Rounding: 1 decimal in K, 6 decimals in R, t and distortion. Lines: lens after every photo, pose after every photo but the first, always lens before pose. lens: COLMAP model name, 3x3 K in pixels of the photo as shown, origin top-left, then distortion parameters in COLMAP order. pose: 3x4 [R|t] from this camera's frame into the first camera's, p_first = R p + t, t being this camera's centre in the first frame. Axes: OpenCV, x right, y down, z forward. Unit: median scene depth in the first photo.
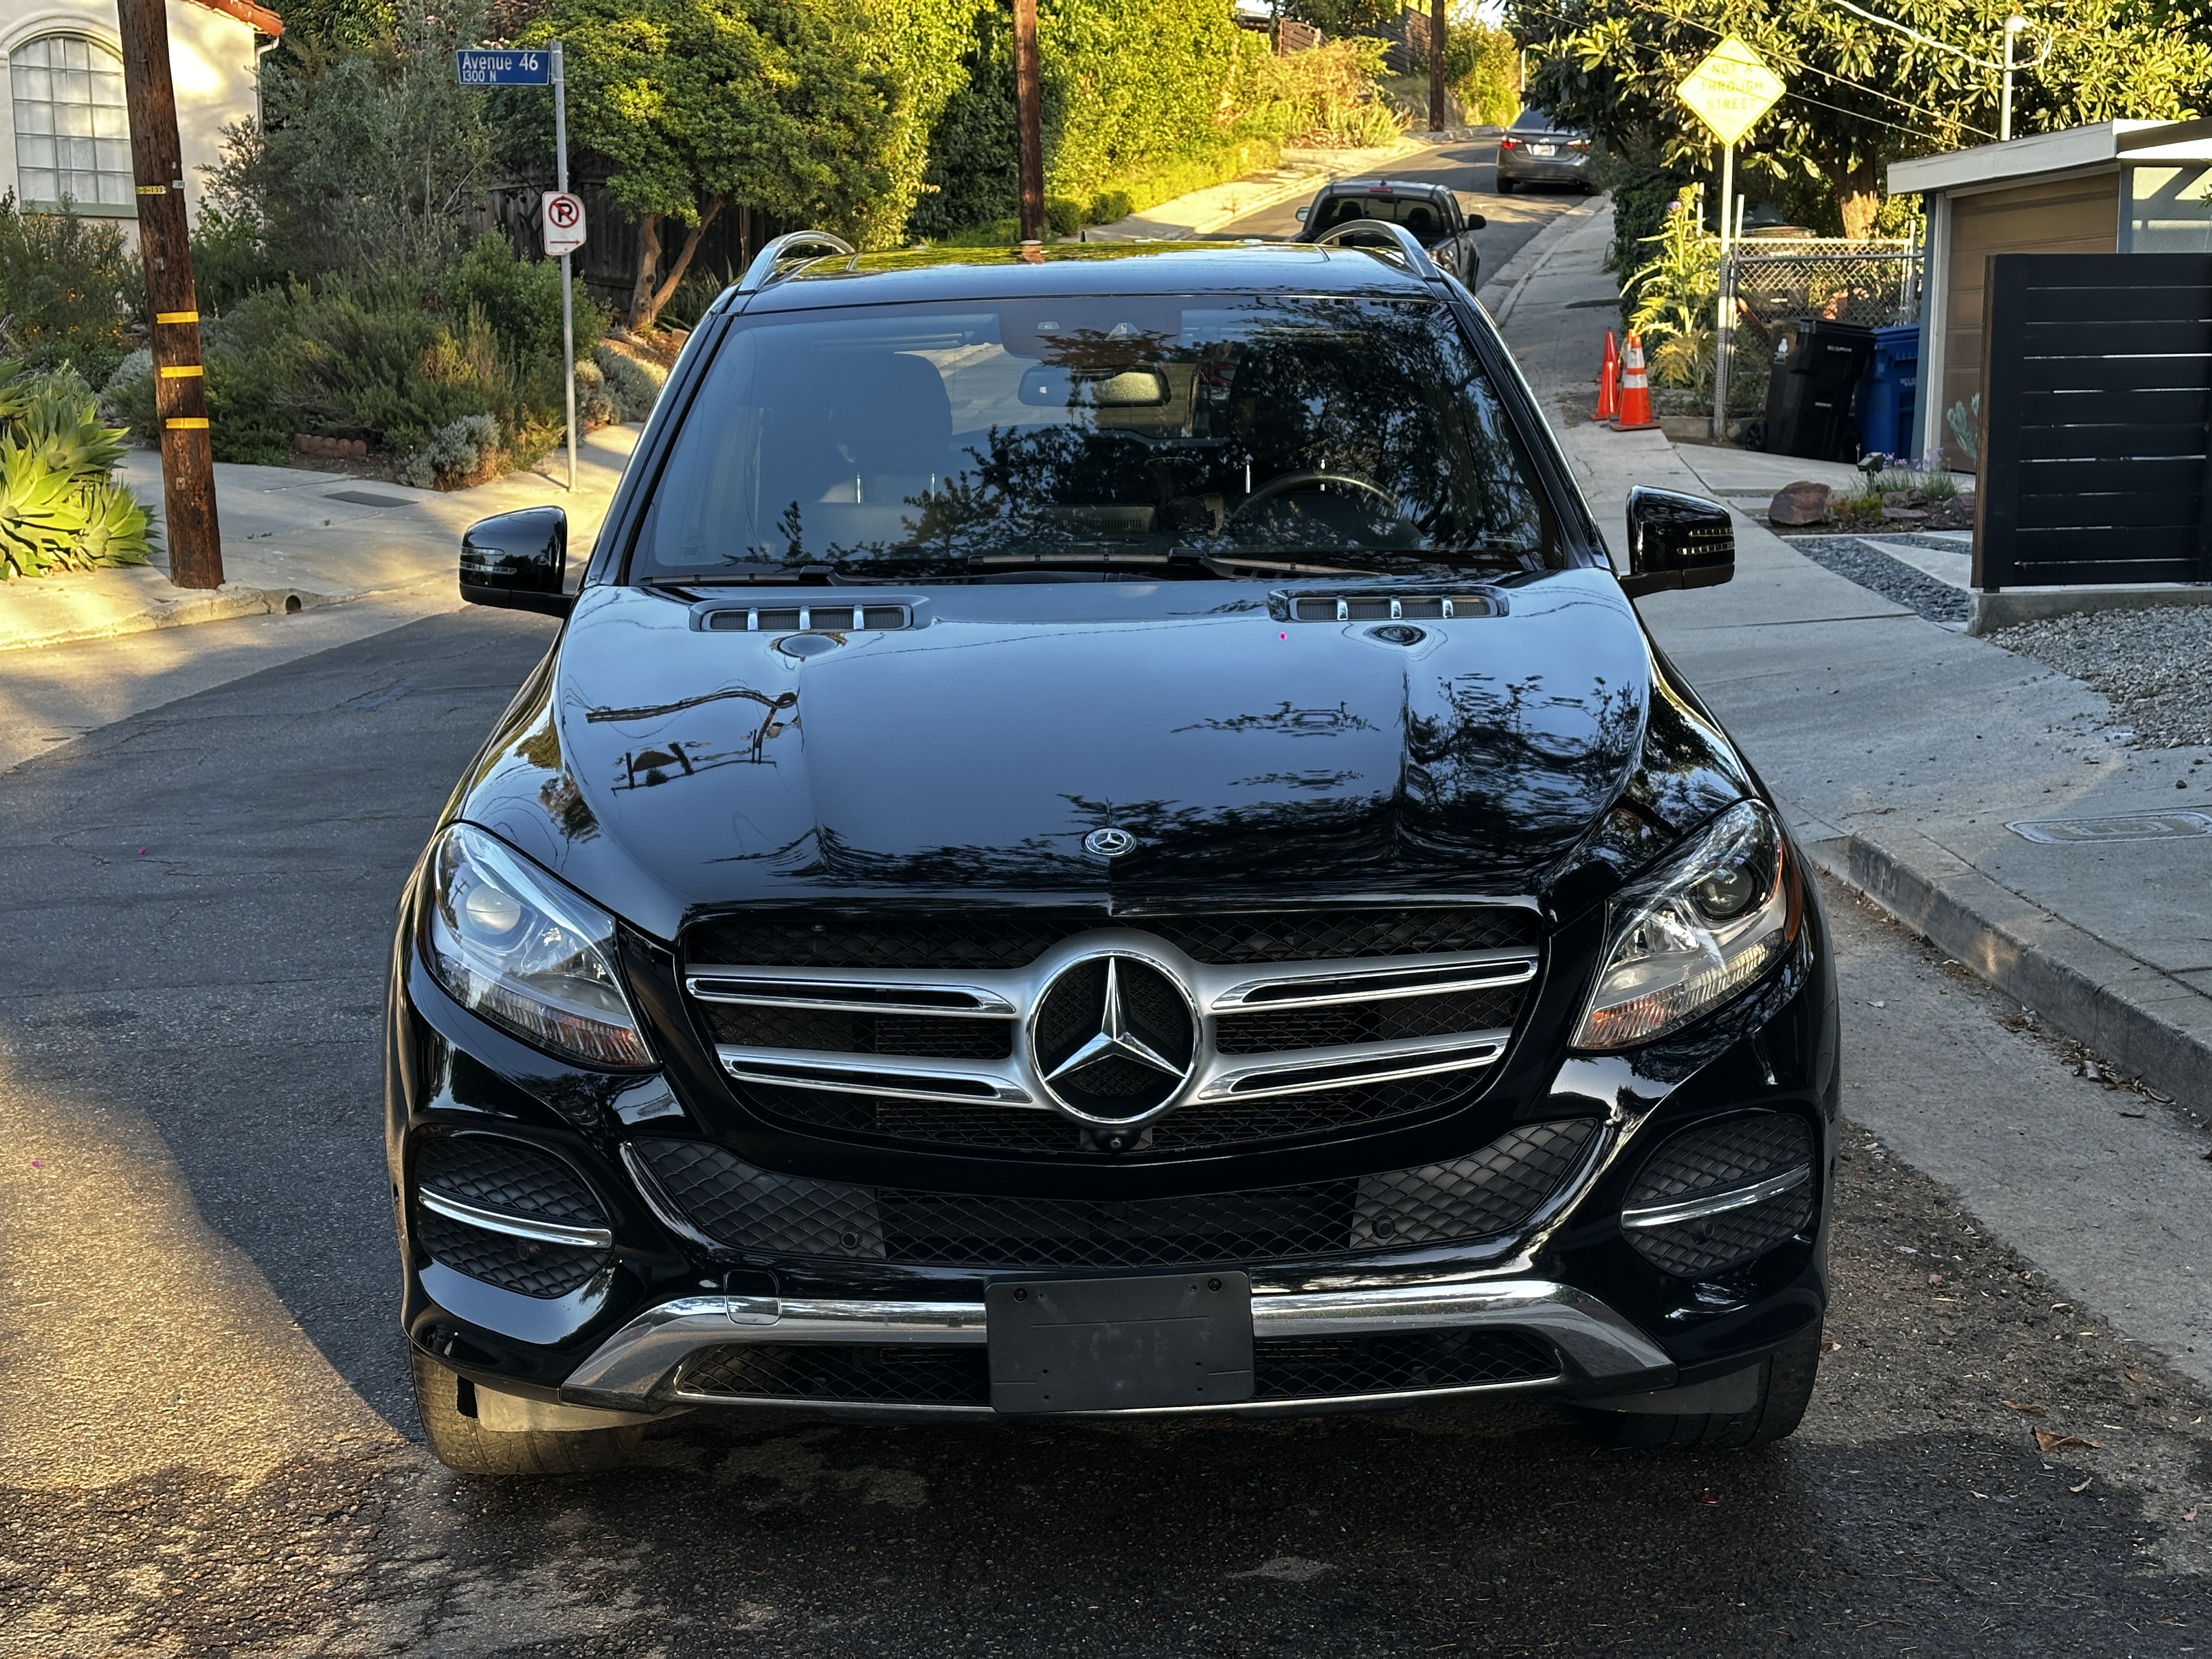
lens RADIAL K [[3103.2, 0, 1097.1], [0, 3103.2, 841.1], [0, 0, 1]] dist [0.084075, 0.000000]
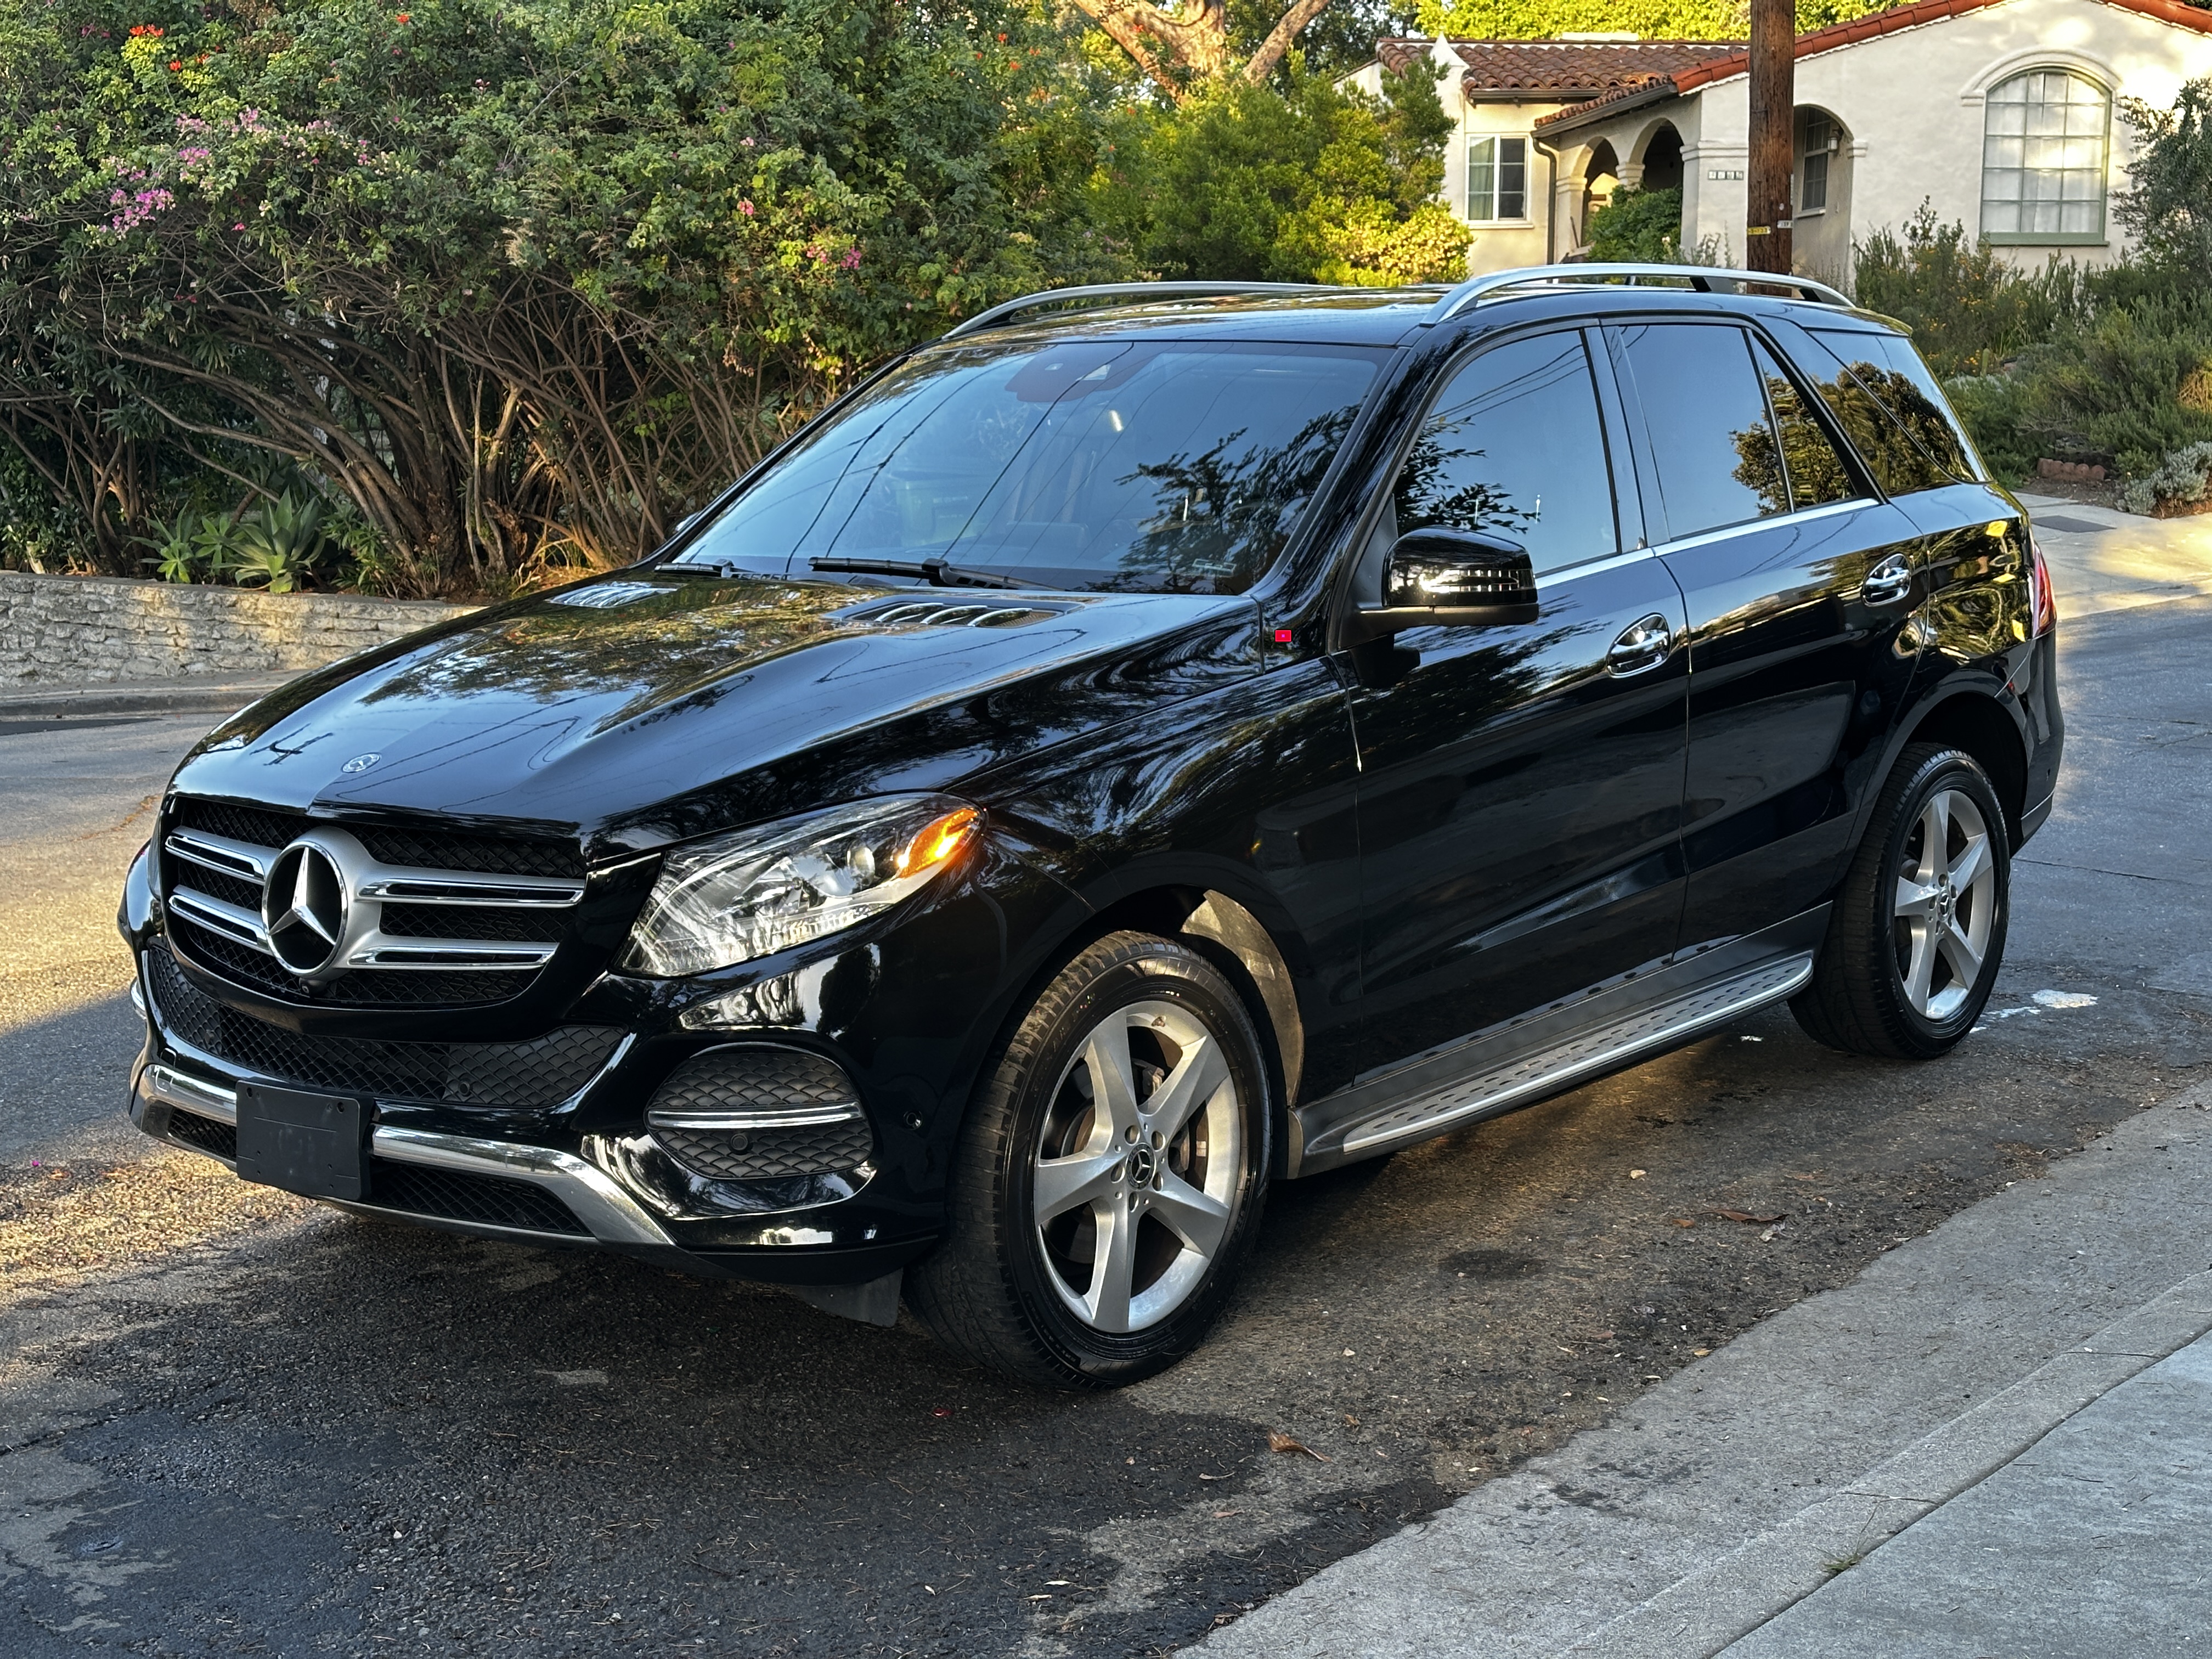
lens RADIAL K [[3103.2, 0, 1093.8], [0, 3103.2, 839.7], [0, 0, 1]] dist [0.084075, 0.000000]
pose [[0.765596, 0.100802, -0.635376, 0.181158], [-0.105456, 0.993952, 0.030620, -0.006832], [0.634620, 0.043562, 0.771596, 0.031018]]
